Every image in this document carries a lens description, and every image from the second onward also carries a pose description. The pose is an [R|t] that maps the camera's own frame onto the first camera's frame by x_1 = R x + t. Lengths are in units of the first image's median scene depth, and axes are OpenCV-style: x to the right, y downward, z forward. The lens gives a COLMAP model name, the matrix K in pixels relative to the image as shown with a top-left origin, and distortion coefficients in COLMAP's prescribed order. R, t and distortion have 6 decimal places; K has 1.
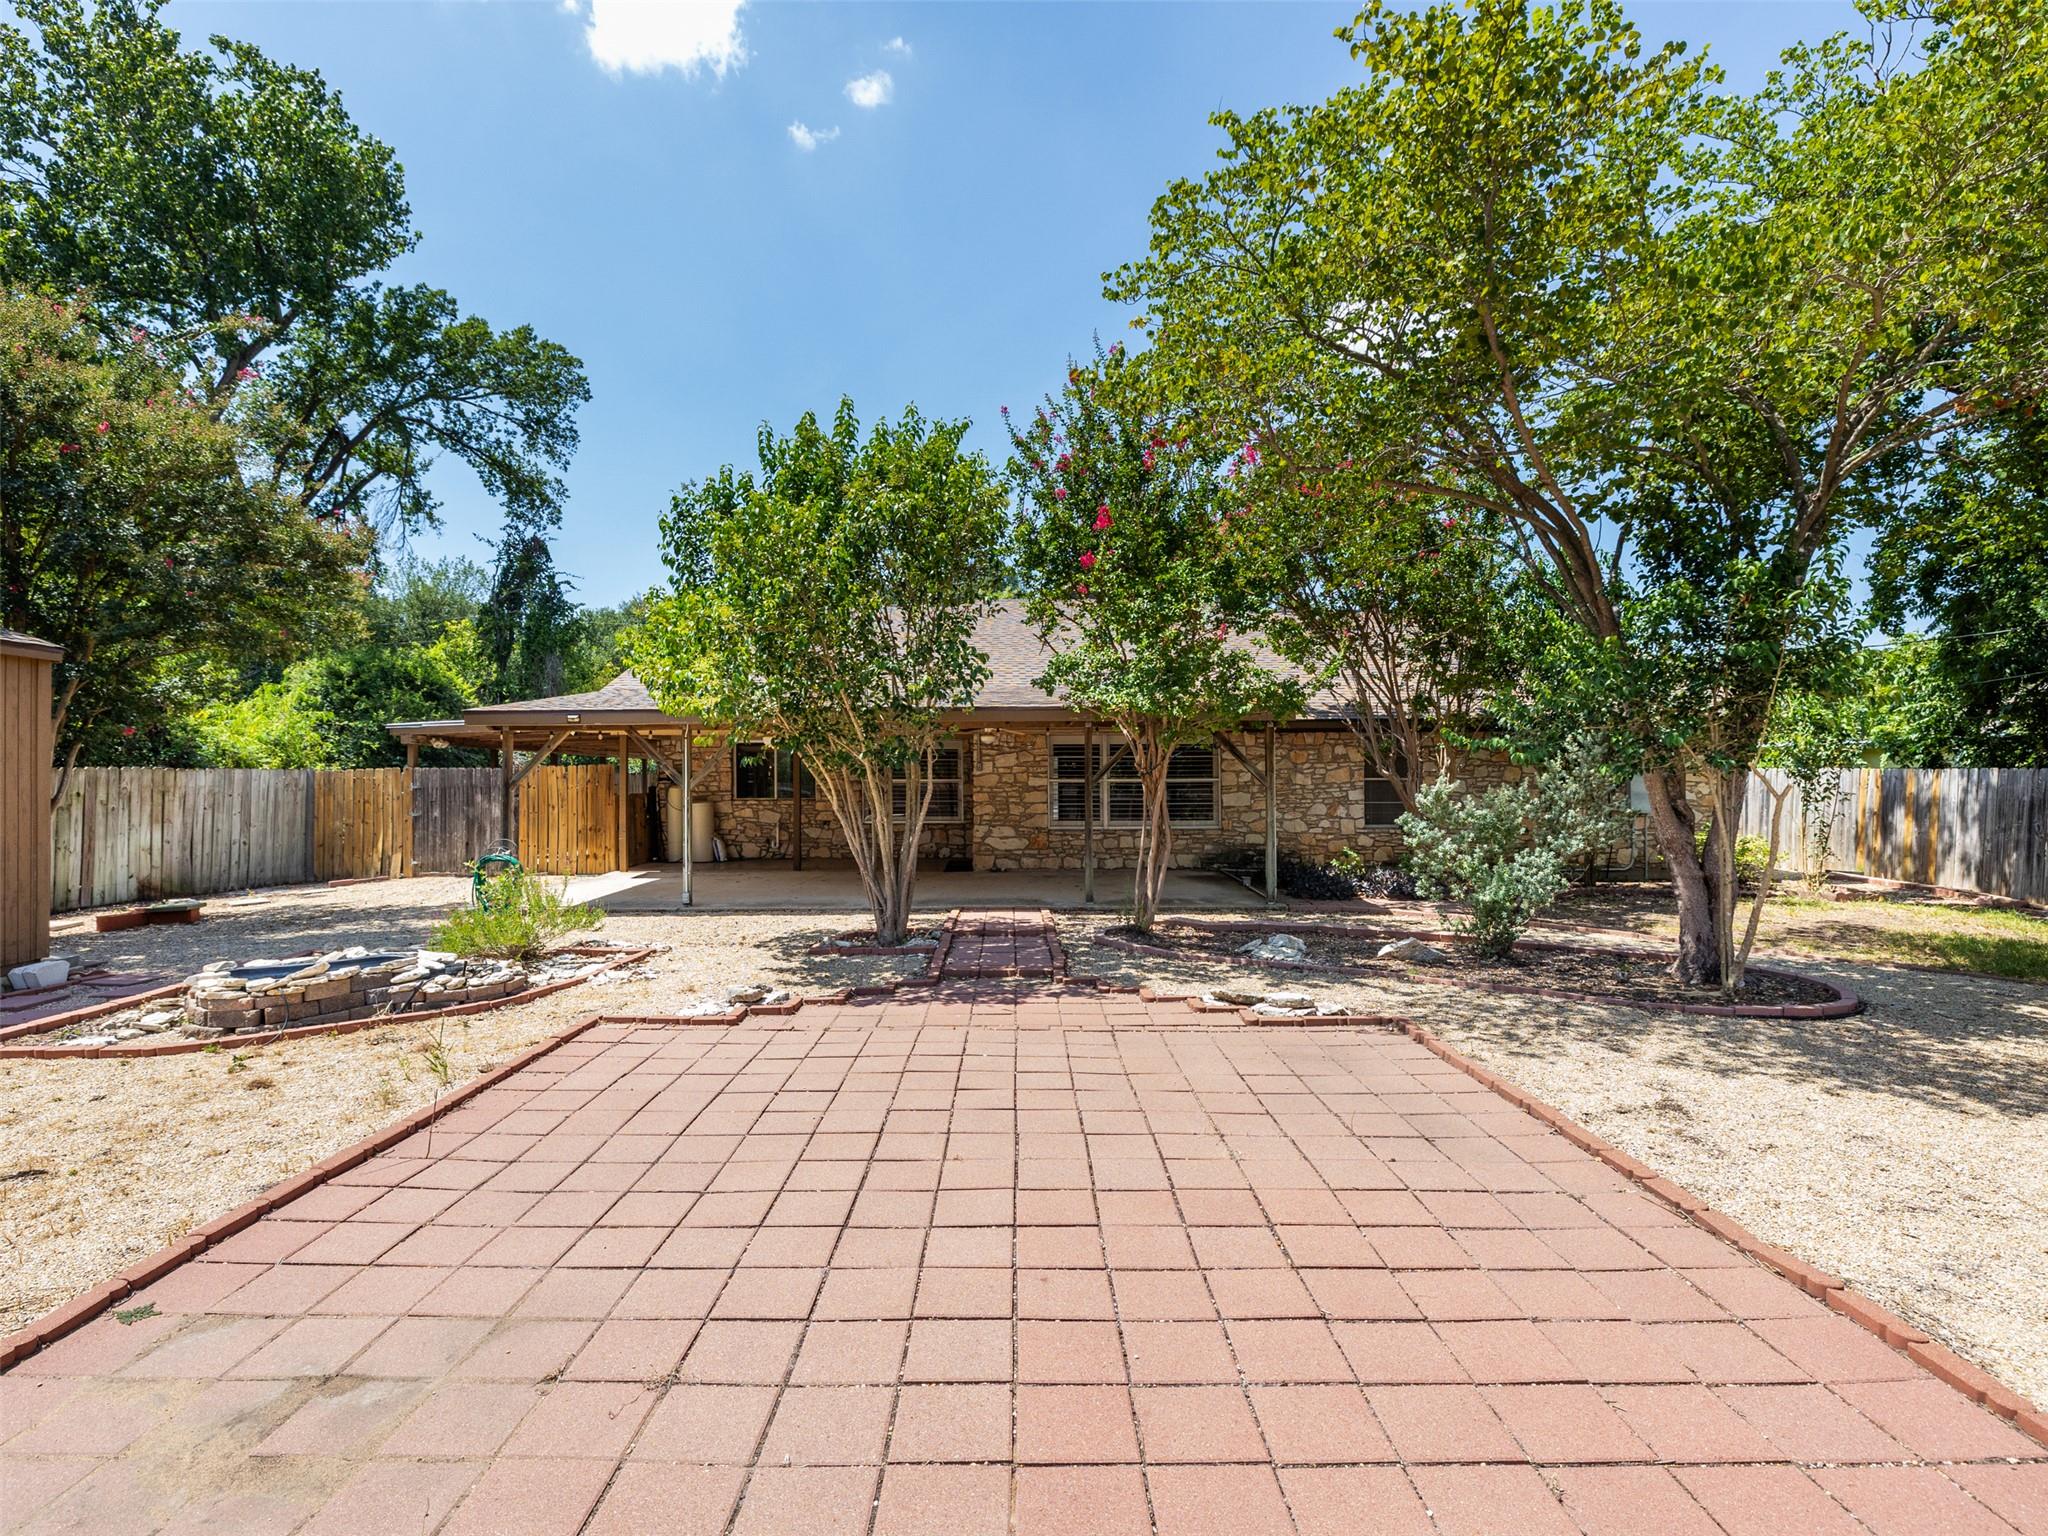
lens RADIAL K [[989.3, 0, 1018.5], [0, 989.3, 747.6], [0, 0, 1]] dist [0.003893, -0.000699]
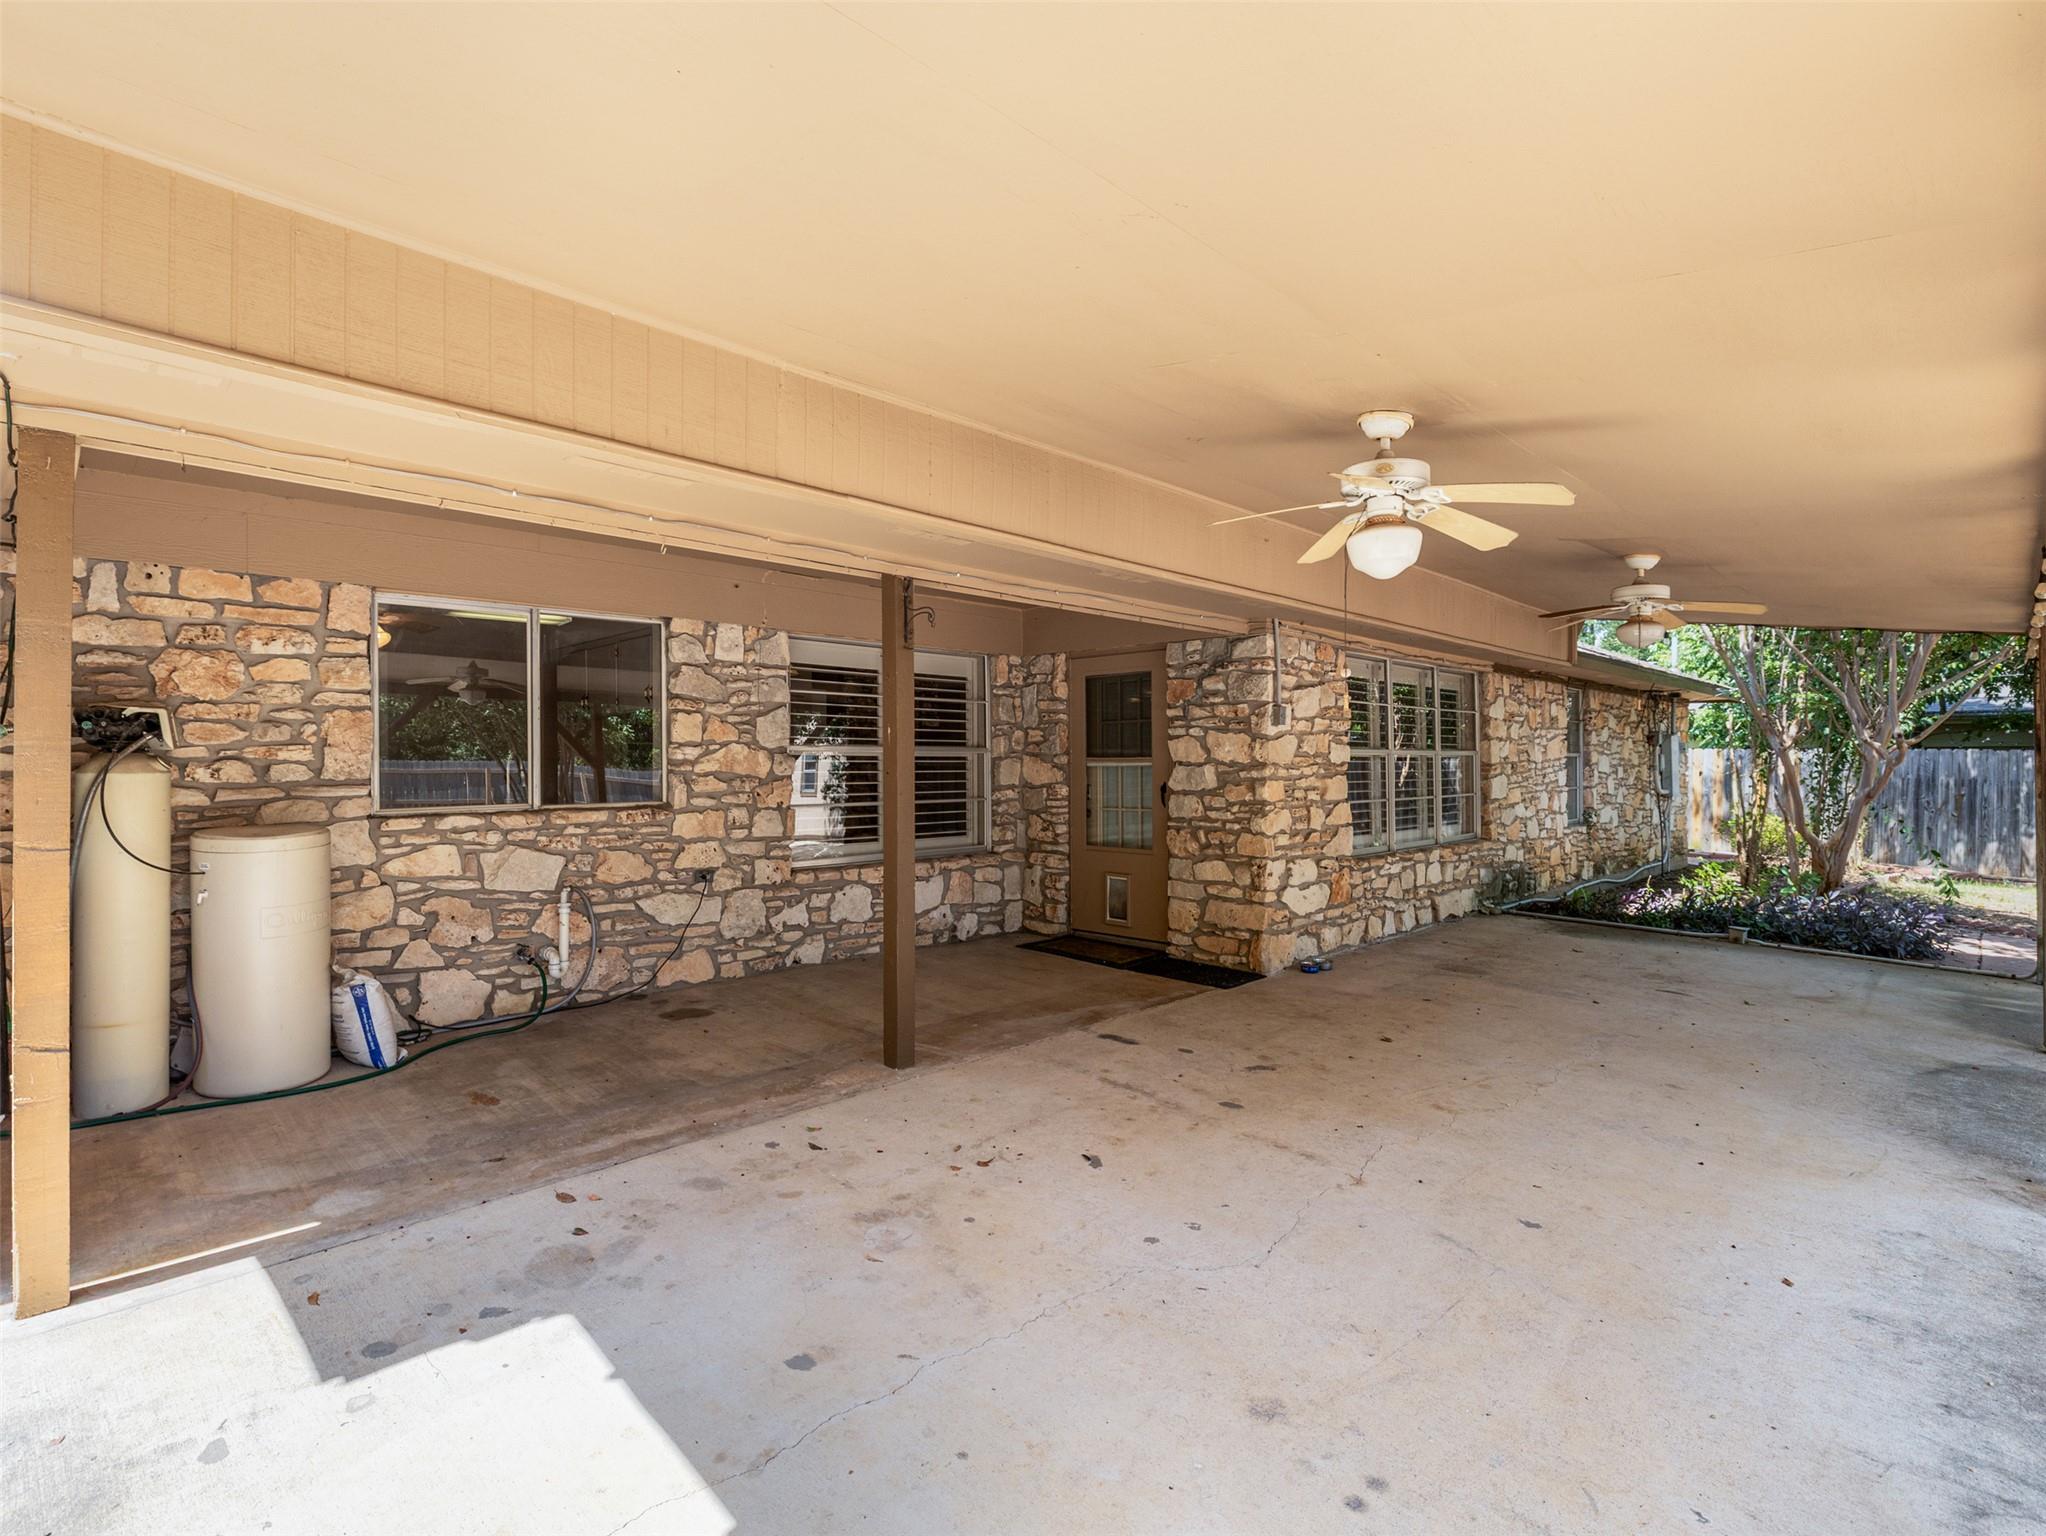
lens RADIAL K [[988.3, 0, 1015.2], [0, 988.3, 766.5], [0, 0, 1]] dist [0.003893, -0.000699]
pose [[0.708937, 0.002971, 0.705265, -0.497499], [-0.026328, 0.999406, 0.022254, 0.041284], [-0.704780, -0.034345, 0.708594, 0.977829]]
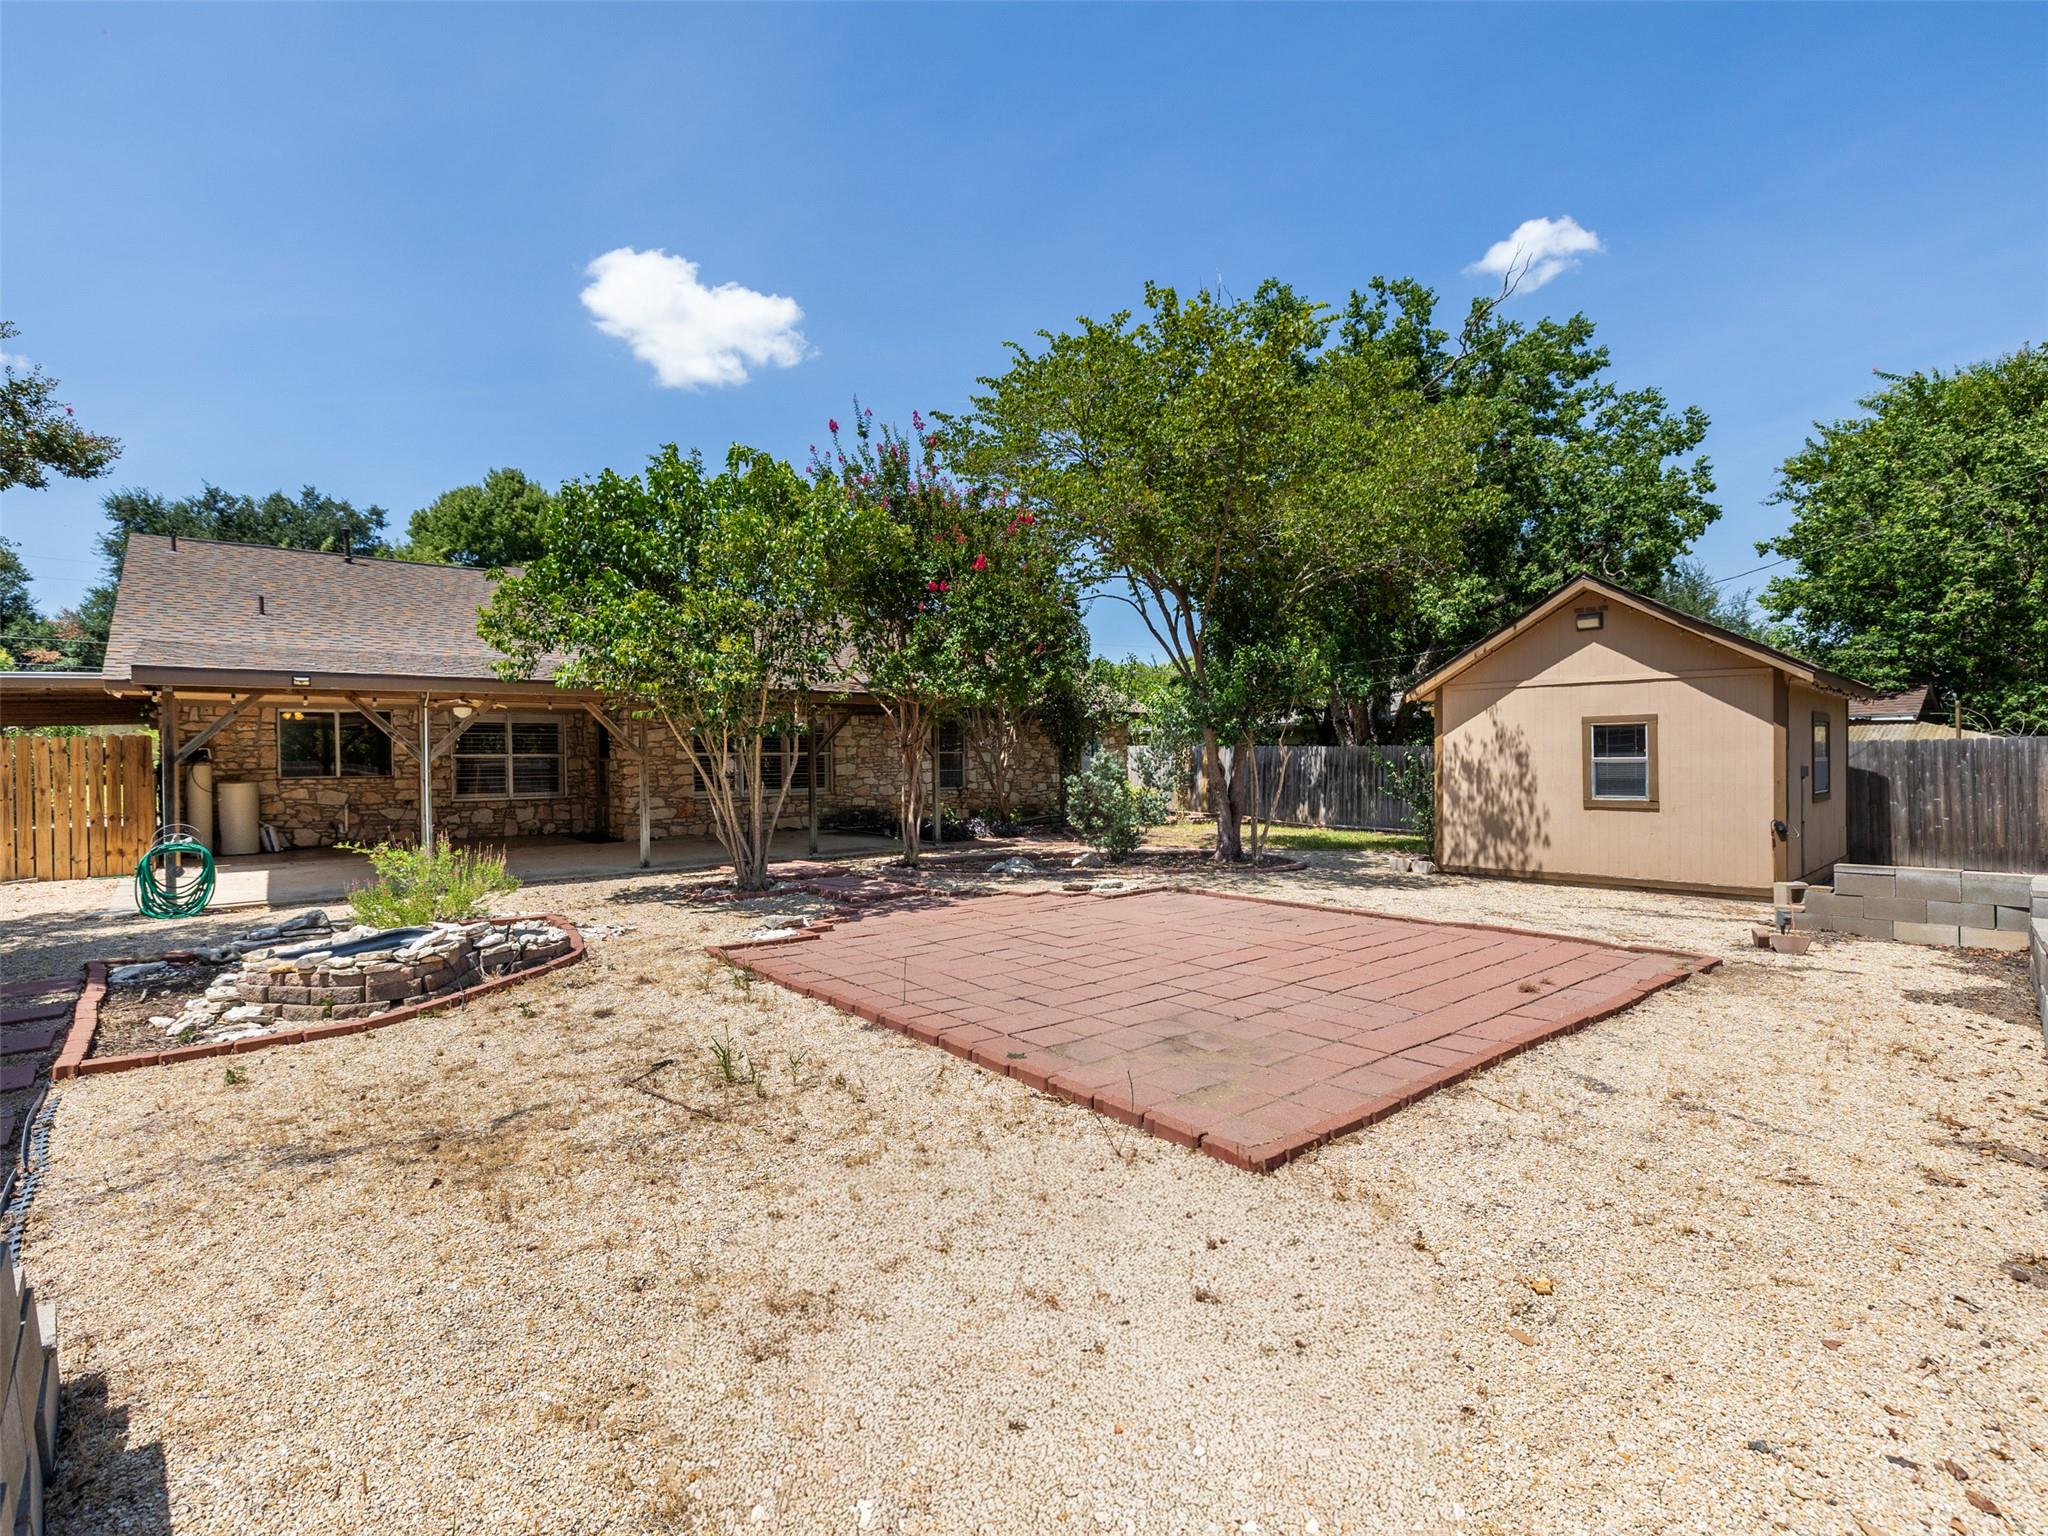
lens RADIAL K [[989.3, 0, 1029.7], [0, 989.3, 763.4], [0, 0, 1]] dist [0.003893, -0.000699]
pose [[0.758631, -0.008226, 0.651469, -0.495532], [-0.015453, 0.999412, 0.030614, 0.005883], [-0.651337, -0.033292, 0.758058, -0.069142]]
